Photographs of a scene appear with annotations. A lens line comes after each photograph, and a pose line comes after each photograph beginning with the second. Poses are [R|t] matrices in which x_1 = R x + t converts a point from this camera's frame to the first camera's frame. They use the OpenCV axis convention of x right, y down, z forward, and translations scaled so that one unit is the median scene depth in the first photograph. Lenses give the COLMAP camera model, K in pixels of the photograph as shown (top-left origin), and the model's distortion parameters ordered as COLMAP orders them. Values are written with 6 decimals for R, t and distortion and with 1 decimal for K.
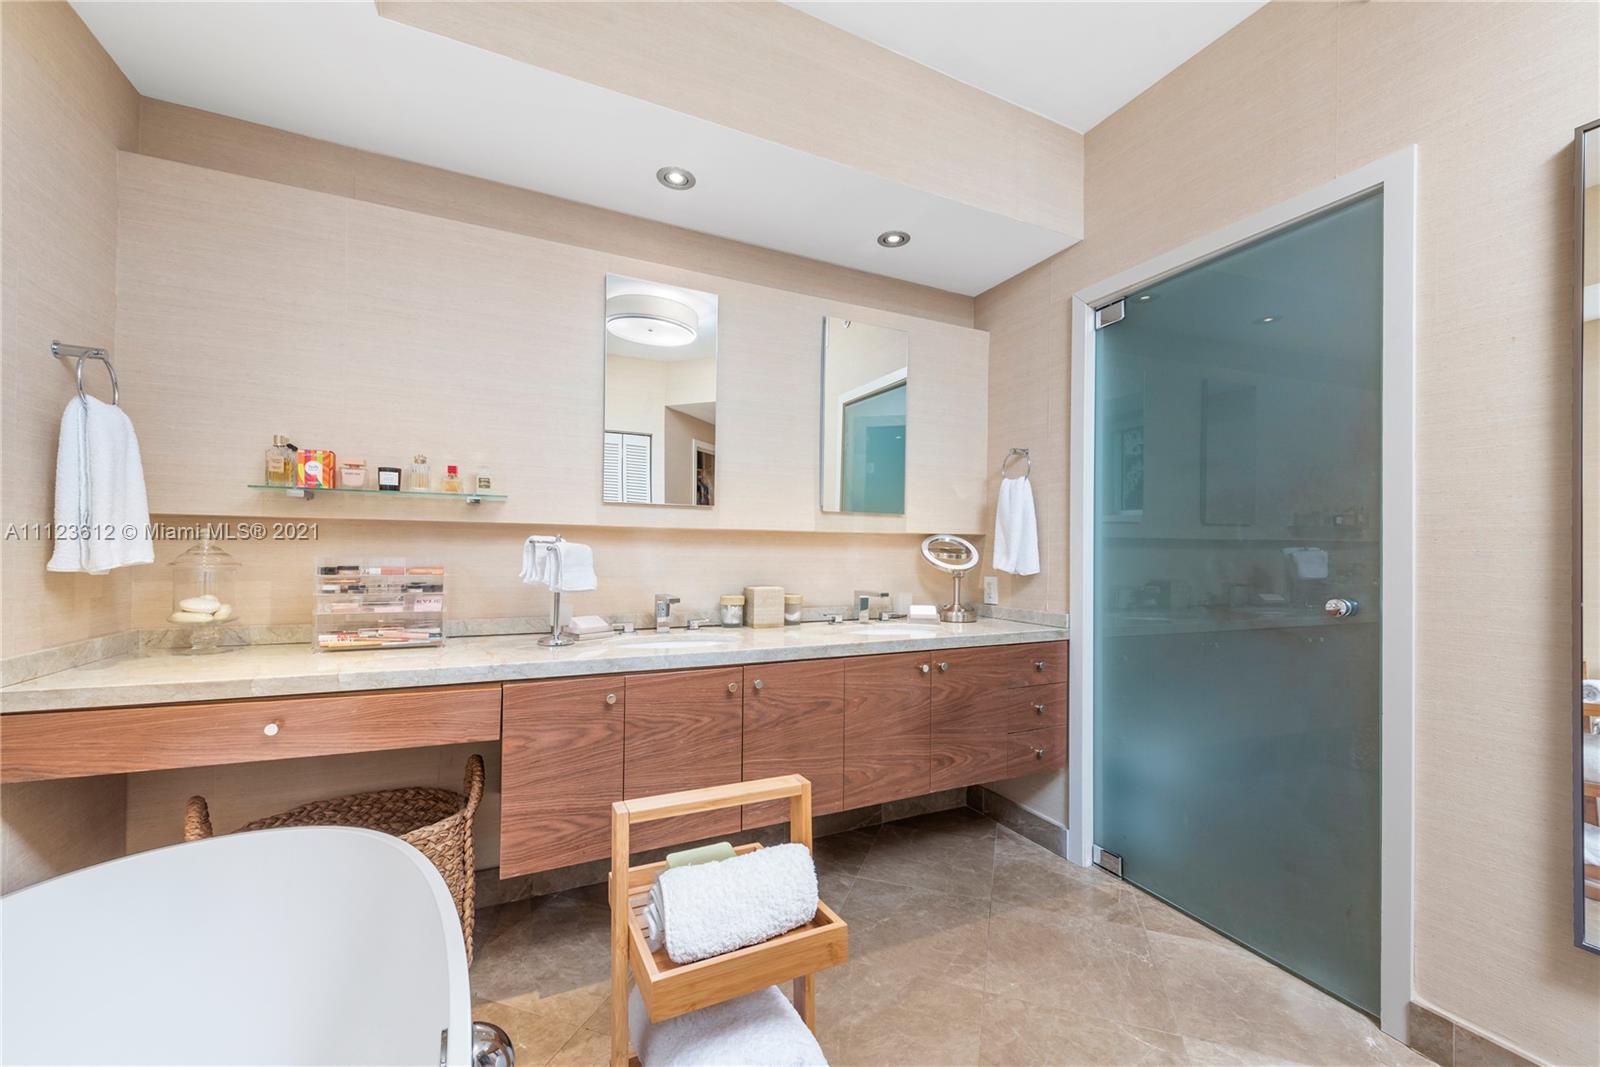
lens RADIAL K [[632.8, 0, 800.5], [0, 632.8, 546.8], [0, 0, 1]] dist [0.011349, -0.000136]
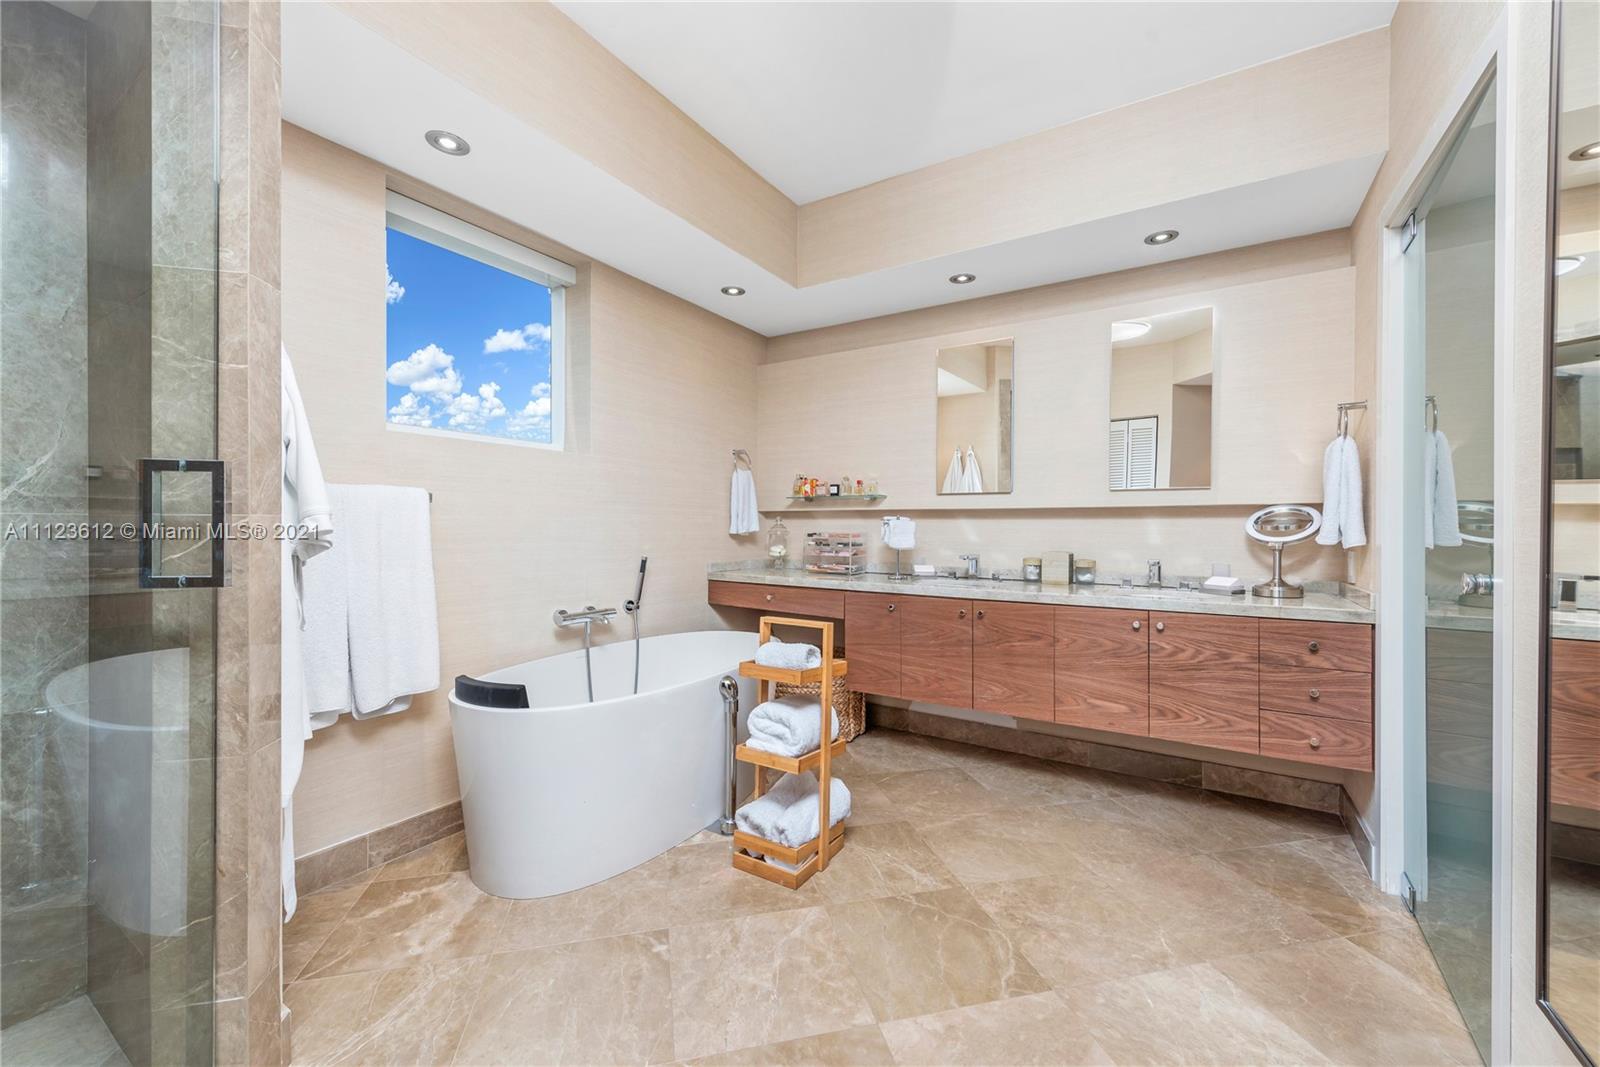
lens RADIAL K [[632.8, 0, 803.6], [0, 632.8, 529.9], [0, 0, 1]] dist [0.011349, -0.000136]
pose [[0.528515, -0.003752, -0.848916, 0.953215], [0.007435, 0.999972, 0.000209, 0.017914], [0.848891, -0.006423, 0.528528, -0.130229]]
